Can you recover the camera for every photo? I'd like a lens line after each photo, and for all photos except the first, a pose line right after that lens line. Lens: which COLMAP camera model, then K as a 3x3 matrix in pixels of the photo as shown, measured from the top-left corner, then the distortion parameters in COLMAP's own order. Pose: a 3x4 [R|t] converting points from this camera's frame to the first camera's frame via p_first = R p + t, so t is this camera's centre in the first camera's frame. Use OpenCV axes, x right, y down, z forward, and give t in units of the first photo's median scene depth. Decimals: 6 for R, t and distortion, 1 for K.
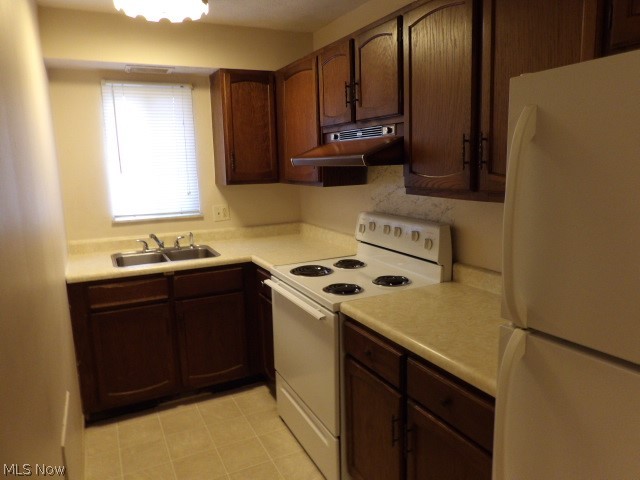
lens RADIAL K [[461.6, 0, 316.6], [0, 461.6, 238.4], [0, 0, 1]] dist [-0.025418, 0.051991]
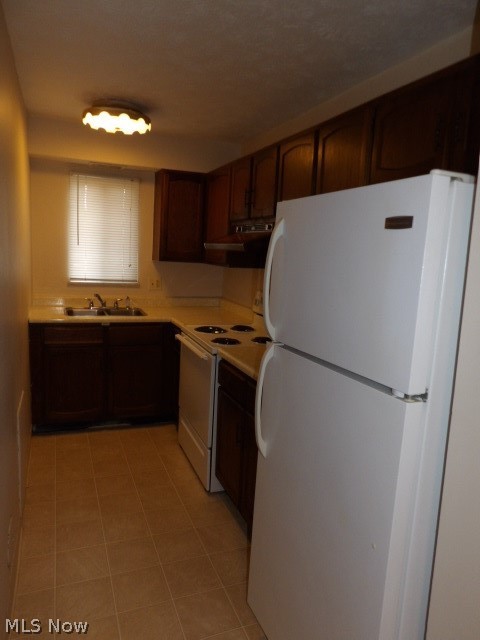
lens RADIAL K [[461.6, 0, 244.1], [0, 461.6, 321.1], [0, 0, 1]] dist [-0.025418, 0.051991]
pose [[0.993867, 0.089704, -0.064672, 0.149062], [-0.090890, 0.995738, -0.015640, 0.051948], [0.062993, 0.021422, 0.997784, -0.266807]]
